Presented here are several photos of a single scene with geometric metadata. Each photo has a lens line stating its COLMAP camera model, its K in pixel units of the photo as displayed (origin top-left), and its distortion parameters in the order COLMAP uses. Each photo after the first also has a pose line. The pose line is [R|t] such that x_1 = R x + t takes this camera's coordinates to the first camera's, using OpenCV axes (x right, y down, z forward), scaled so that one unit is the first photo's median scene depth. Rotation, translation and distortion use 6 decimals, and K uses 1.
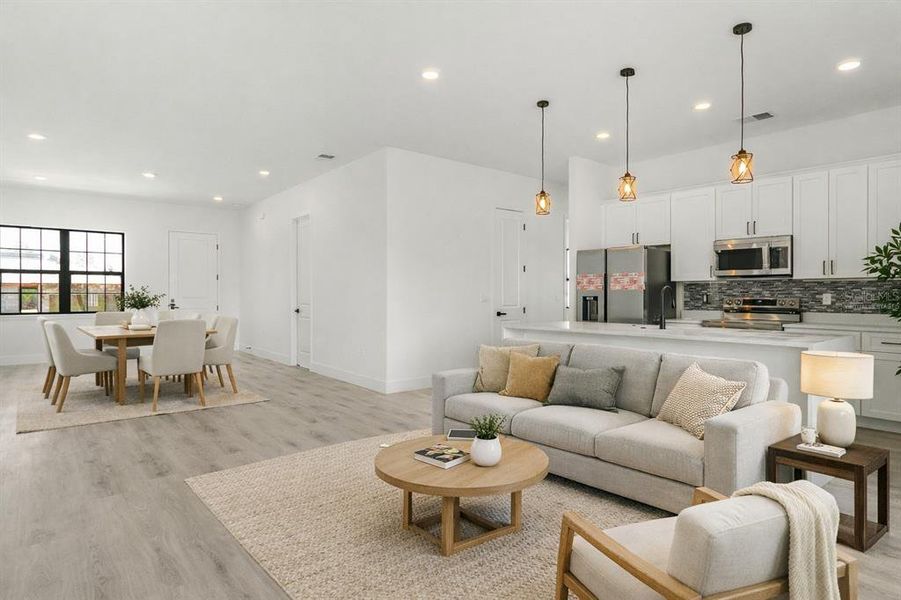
lens RADIAL K [[536.3, 0, 451.6], [0, 536.3, 303.3], [0, 0, 1]] dist [0.006153, 0.001181]
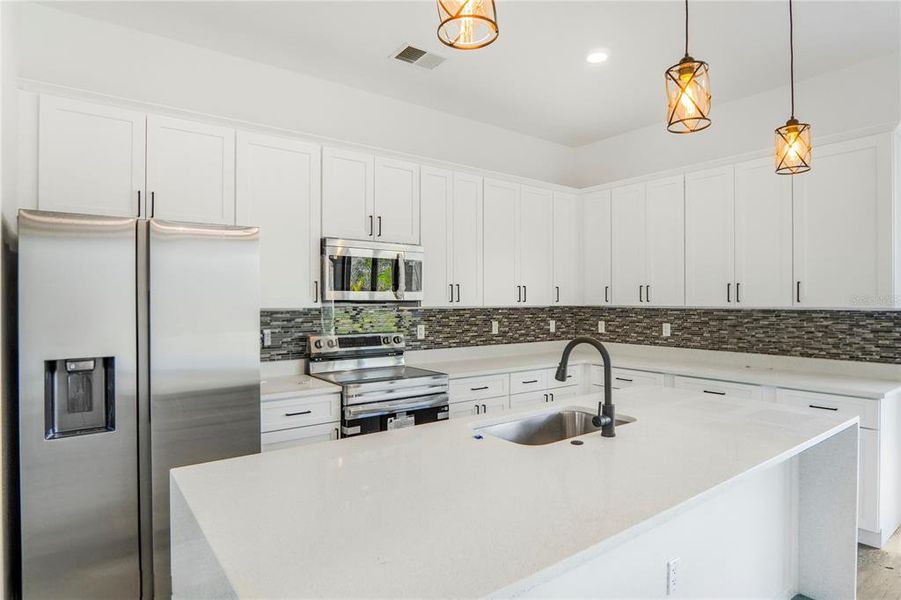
lens RADIAL K [[490.7, 0, 443.7], [0, 490.7, 298.0], [0, 0, 1]] dist [-0.014566, 0.001587]
pose [[0.028271, 0.005275, 0.999586, -0.023678], [0.012736, 0.999903, -0.005637, -0.053786], [-0.999519, 0.012890, 0.028201, 0.951234]]
